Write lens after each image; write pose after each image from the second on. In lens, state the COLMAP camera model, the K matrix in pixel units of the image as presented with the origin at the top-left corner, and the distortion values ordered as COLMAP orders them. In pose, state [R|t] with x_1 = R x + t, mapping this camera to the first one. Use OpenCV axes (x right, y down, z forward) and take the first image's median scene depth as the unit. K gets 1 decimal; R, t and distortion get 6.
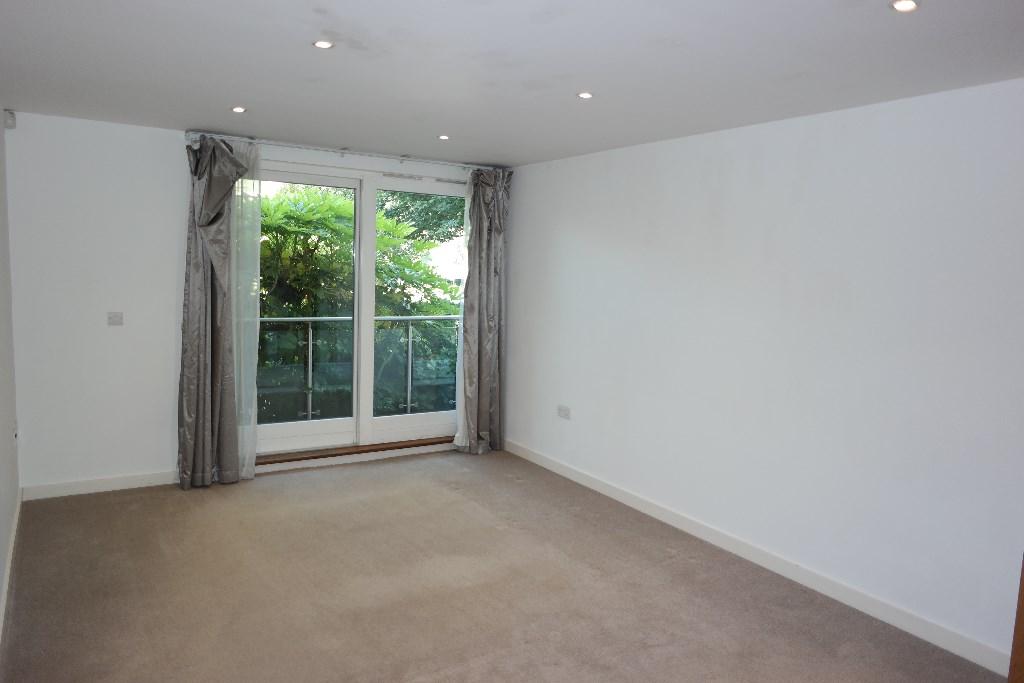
lens RADIAL K [[715.3, 0, 512.0], [0, 715.3, 341.5], [0, 0, 1]] dist [-0.005390, -0.001447]
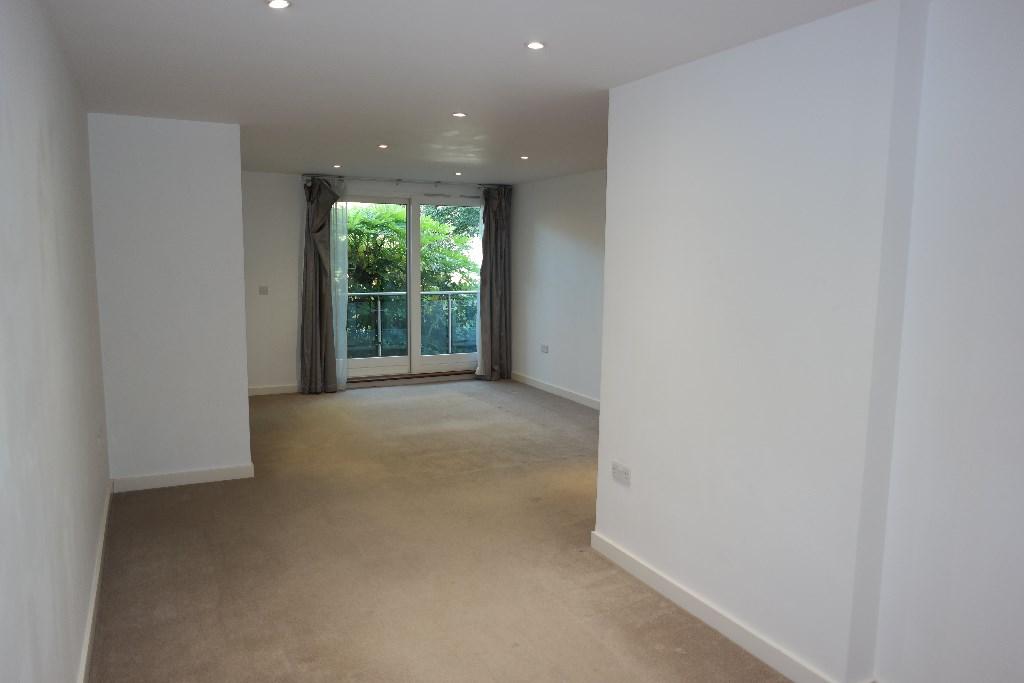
lens RADIAL K [[715.3, 0, 512.0], [0, 715.3, 341.5], [0, 0, 1]] dist [-0.005390, -0.001447]
pose [[0.995678, -0.014030, -0.091805, 0.131627], [0.015216, 0.999809, 0.012230, 0.059309], [0.091616, -0.013574, 0.995702, -0.468532]]
